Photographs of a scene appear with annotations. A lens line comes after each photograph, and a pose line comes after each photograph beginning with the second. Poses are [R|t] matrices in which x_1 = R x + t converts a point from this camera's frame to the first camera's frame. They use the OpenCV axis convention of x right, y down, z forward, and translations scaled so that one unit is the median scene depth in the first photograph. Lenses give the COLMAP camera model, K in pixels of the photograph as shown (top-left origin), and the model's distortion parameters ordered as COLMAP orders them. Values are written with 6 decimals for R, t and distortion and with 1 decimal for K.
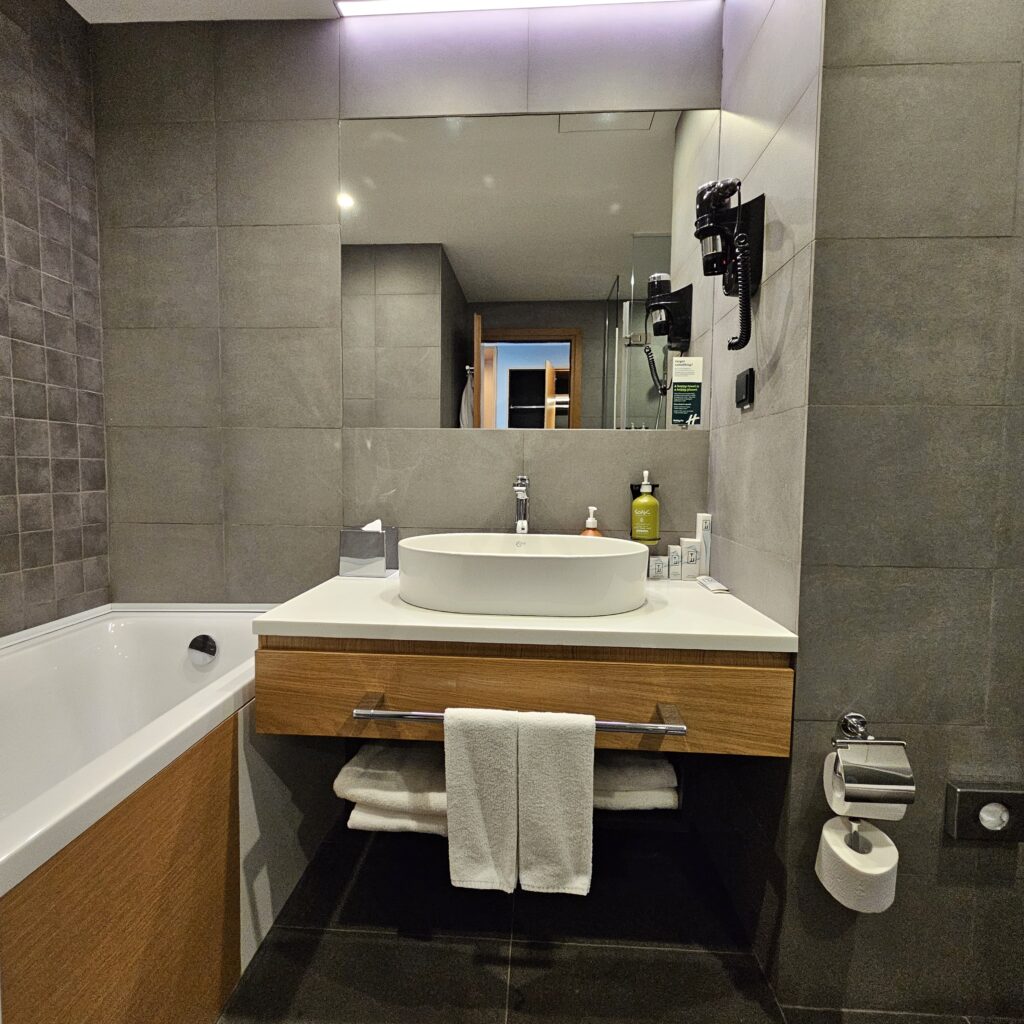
lens RADIAL K [[561.7, 0, 505.6], [0, 561.7, 511.7], [0, 0, 1]] dist [0.000450, 0.000504]
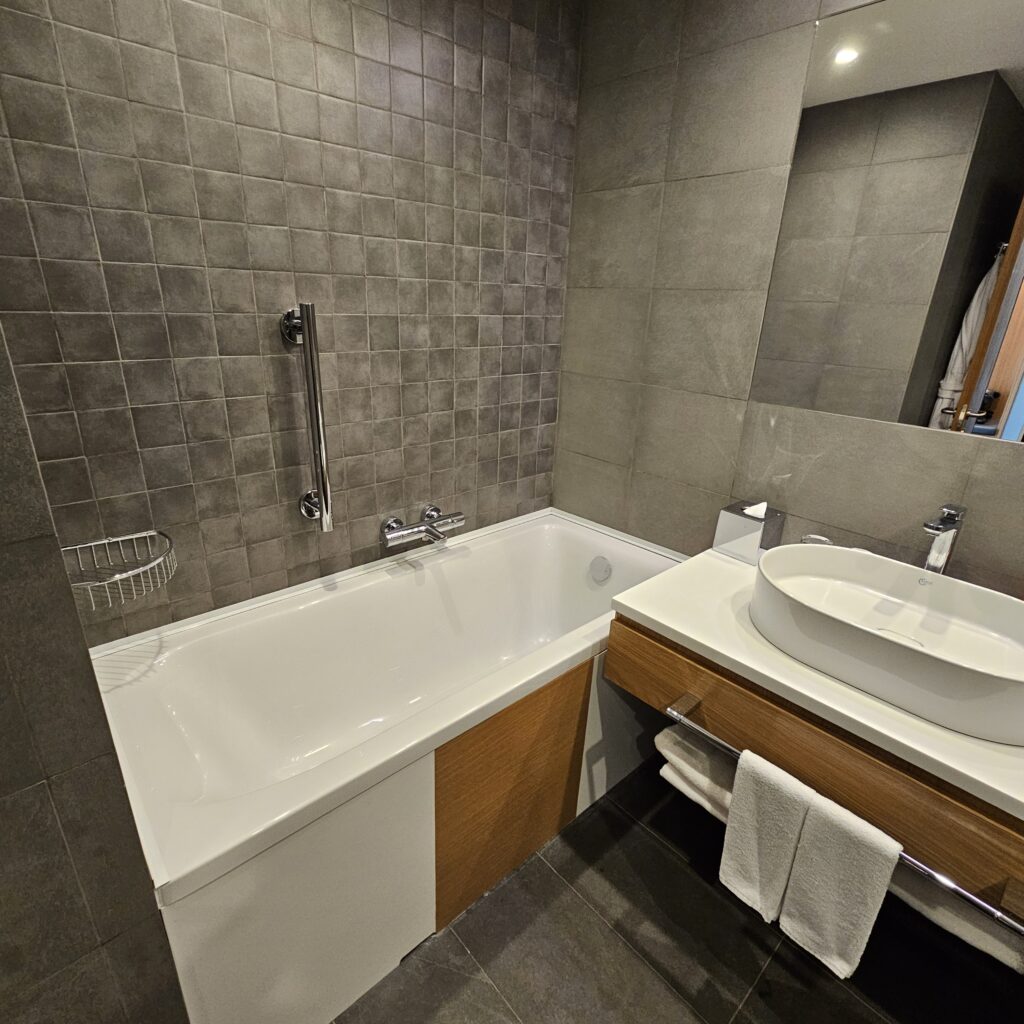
lens RADIAL K [[561.7, 0, 507.7], [0, 561.7, 512.3], [0, 0, 1]] dist [0.000450, 0.000504]
pose [[0.710946, 0.260254, -0.653317, 0.099970], [-0.071584, 0.950958, 0.300923, -0.238660], [0.699594, -0.167173, 0.694710, 0.011643]]
